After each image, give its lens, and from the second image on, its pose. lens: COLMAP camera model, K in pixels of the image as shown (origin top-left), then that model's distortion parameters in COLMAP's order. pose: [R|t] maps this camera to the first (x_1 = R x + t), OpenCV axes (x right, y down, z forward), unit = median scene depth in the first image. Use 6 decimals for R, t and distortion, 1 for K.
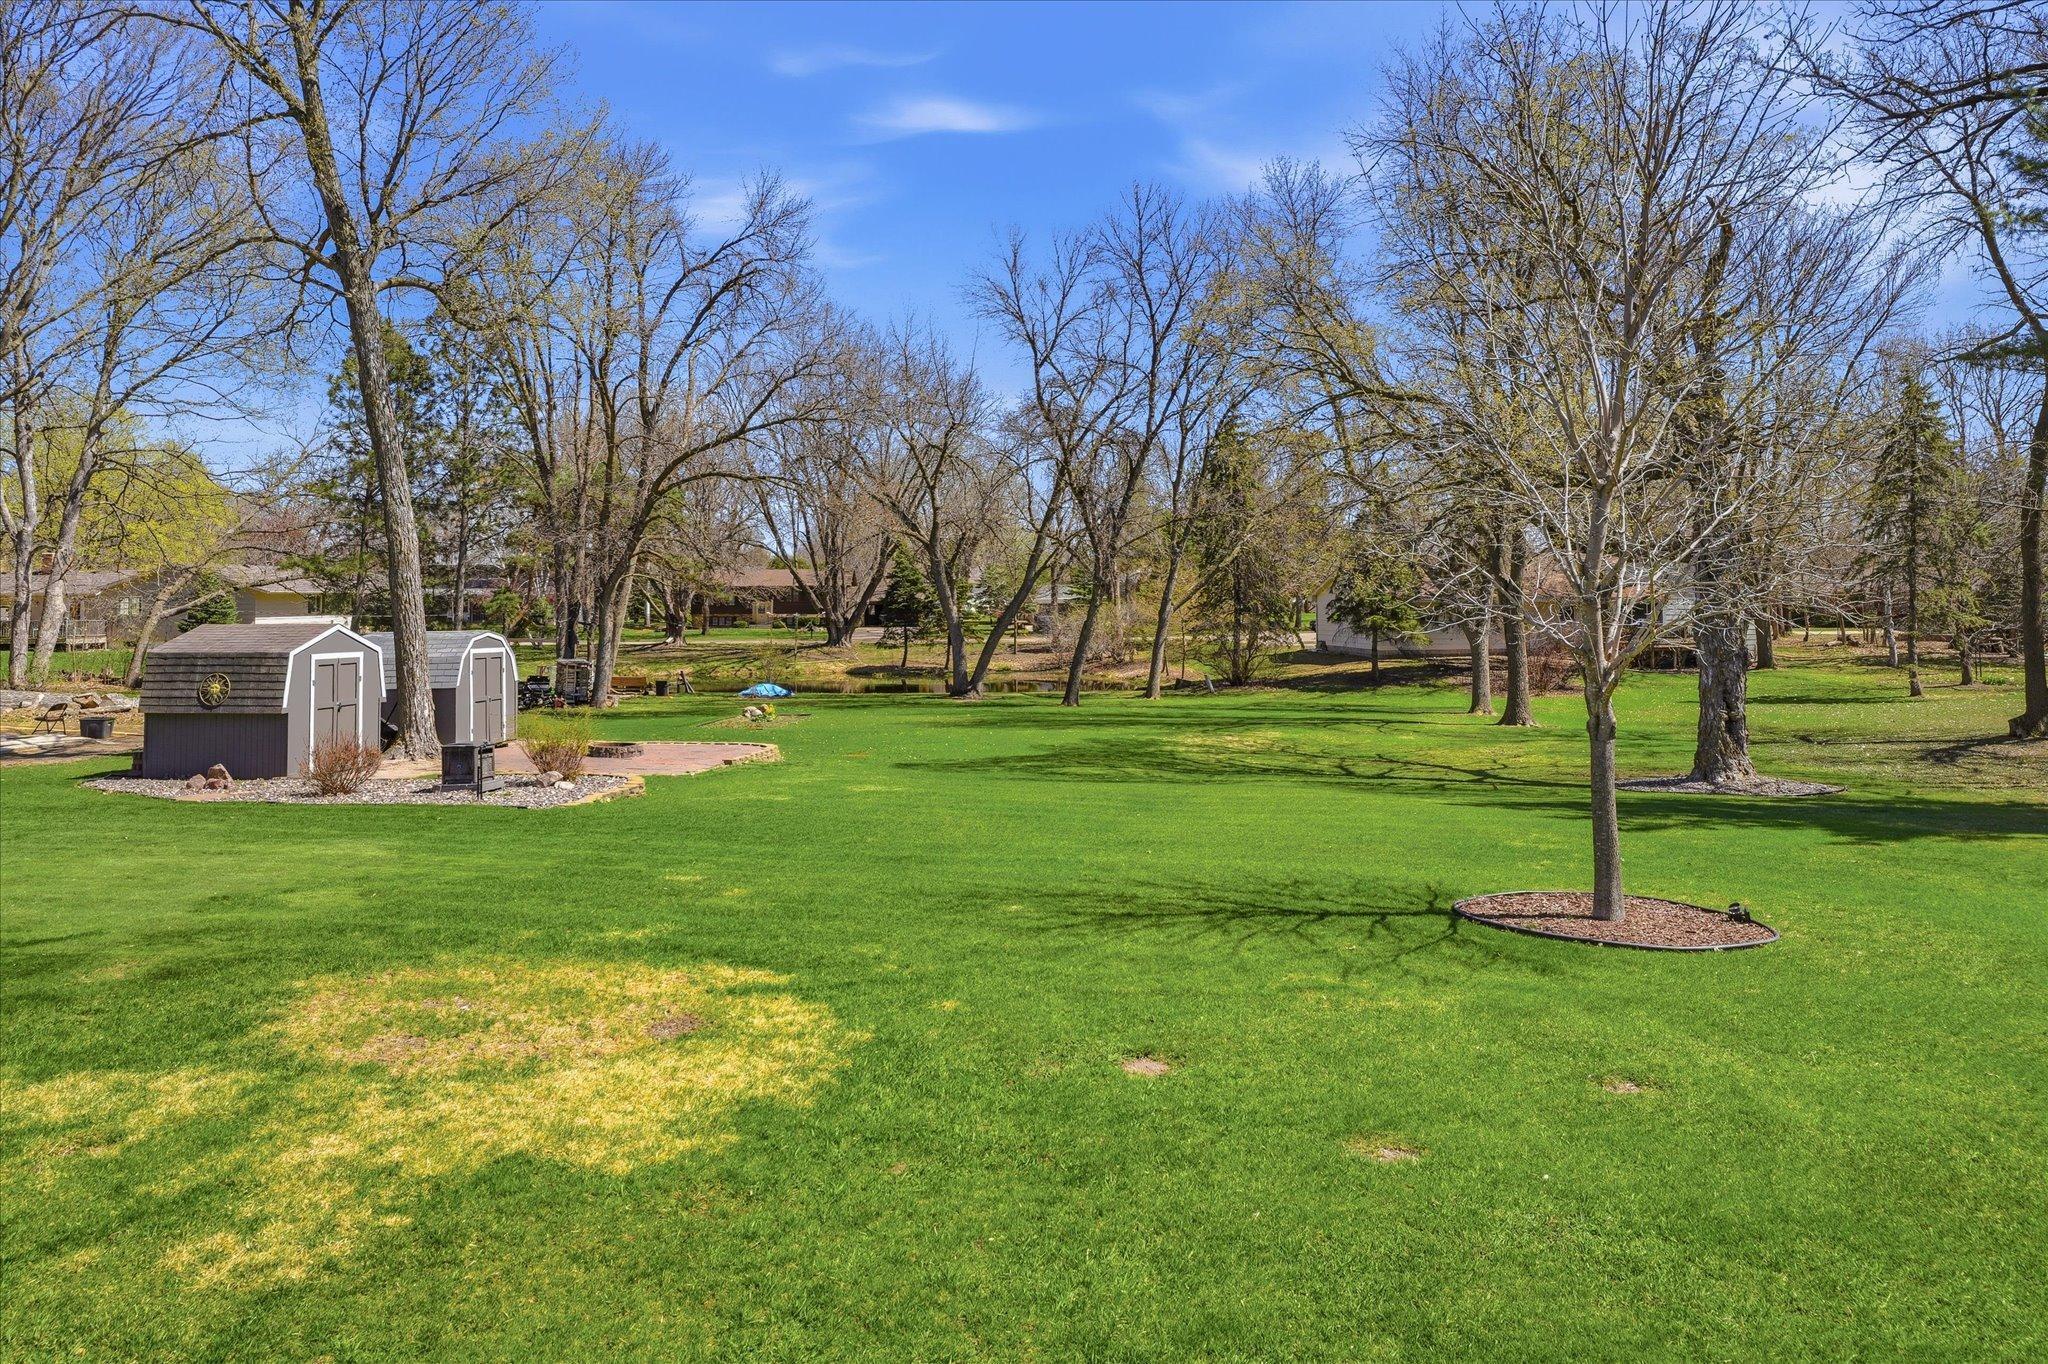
lens RADIAL K [[1051.4, 0, 1017.7], [0, 1051.4, 594.9], [0, 0, 1]] dist [-0.000454, -0.000194]
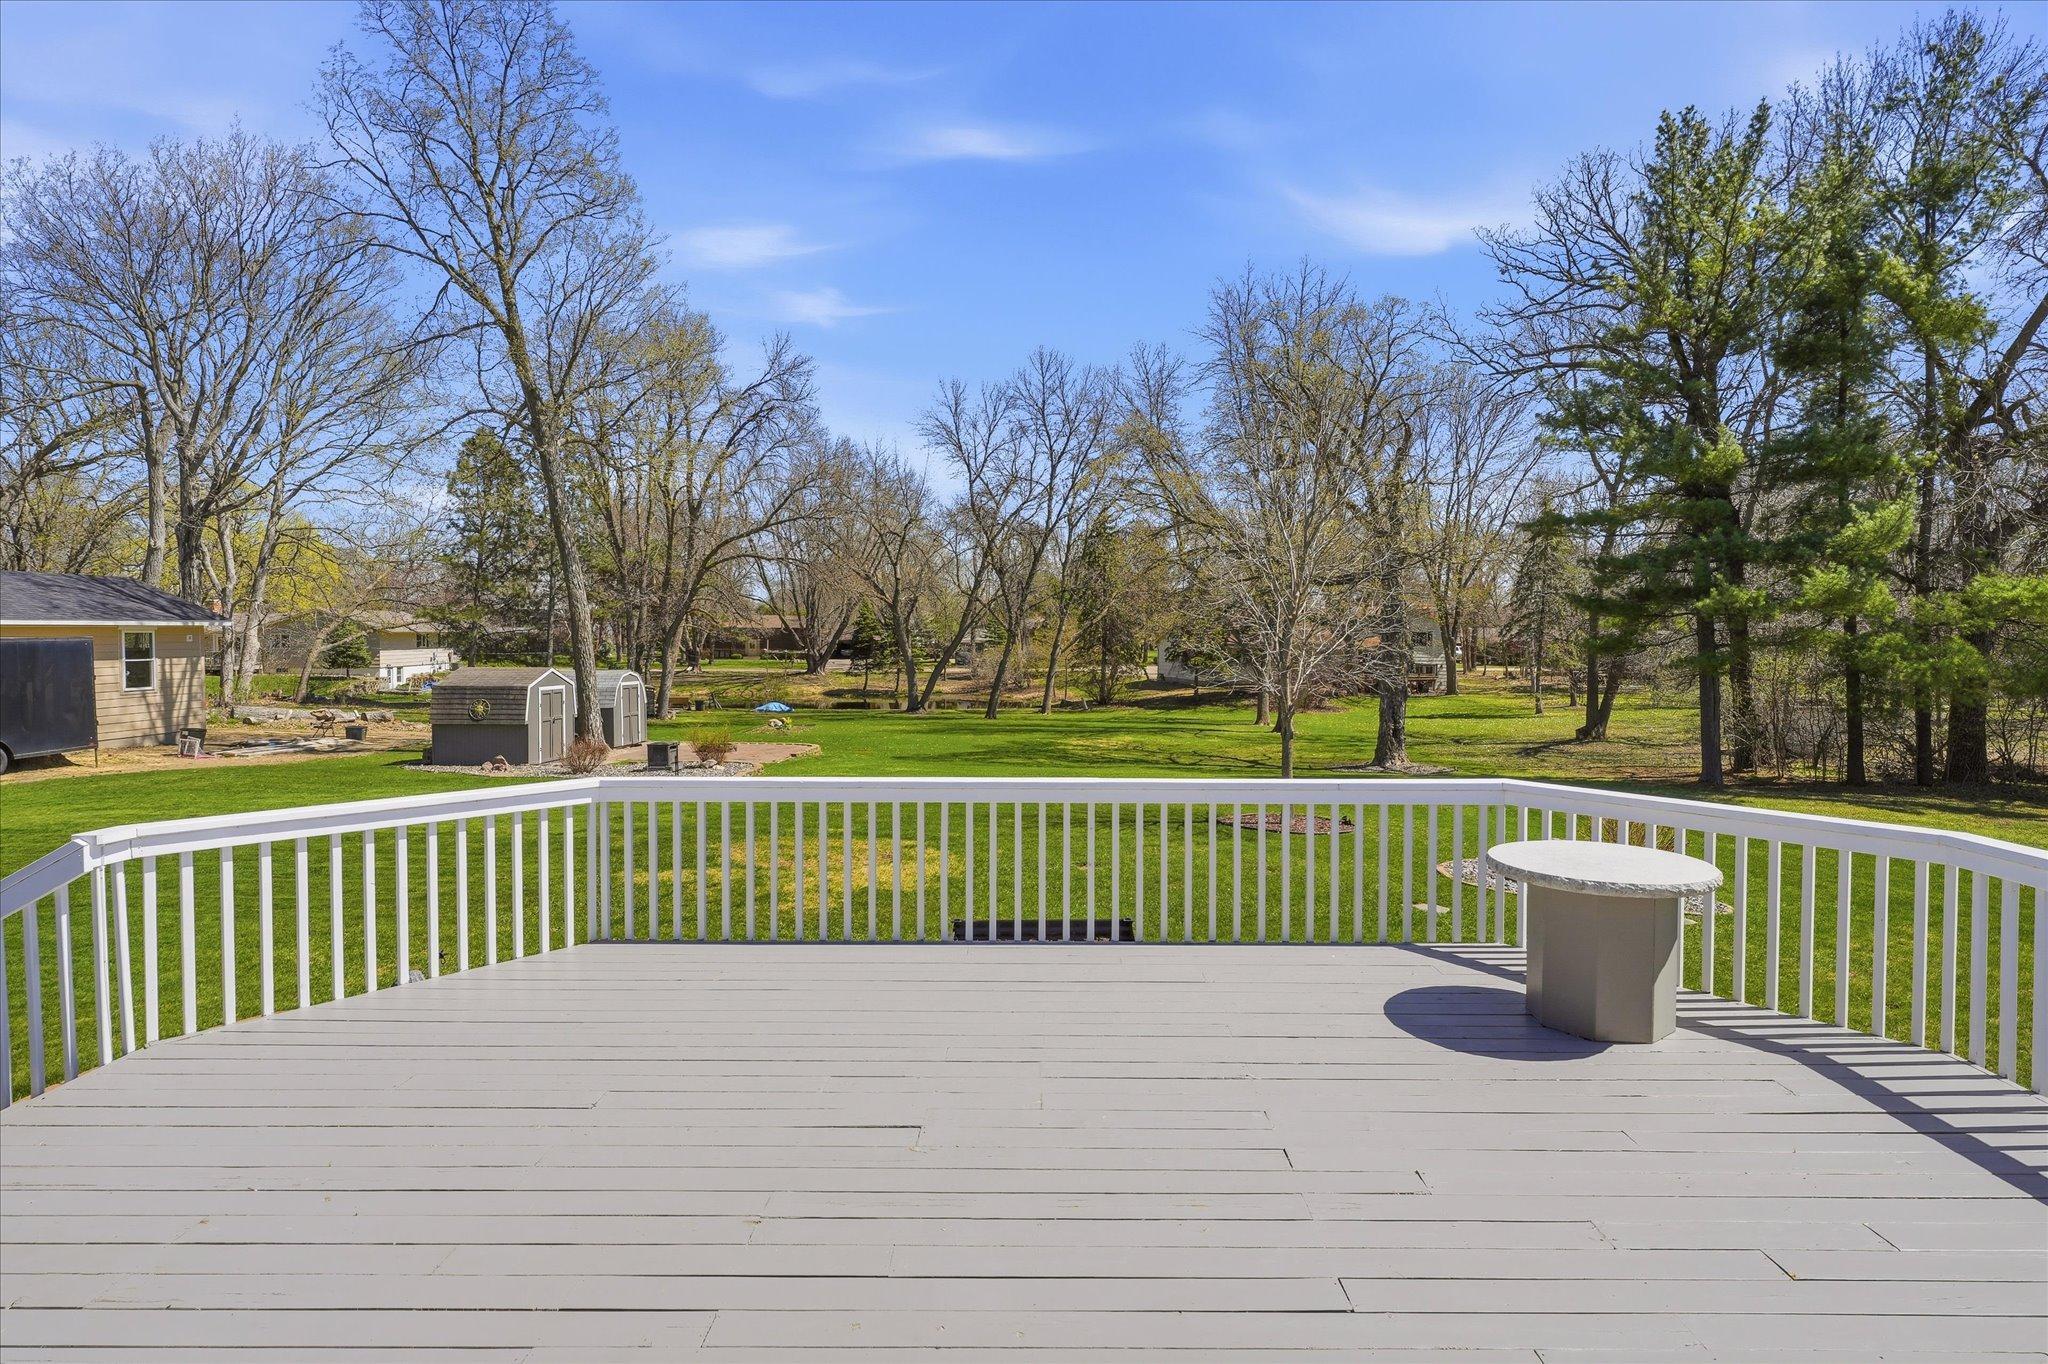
lens RADIAL K [[986.8, 0, 1021.3], [0, 986.8, 659.7], [0, 0, 1]] dist [-0.001557, -0.000019]
pose [[0.990603, 0.010955, 0.136329, -0.090375], [-0.017737, 0.998659, 0.048629, -0.040595], [-0.135614, -0.050590, 0.989469, -0.329325]]
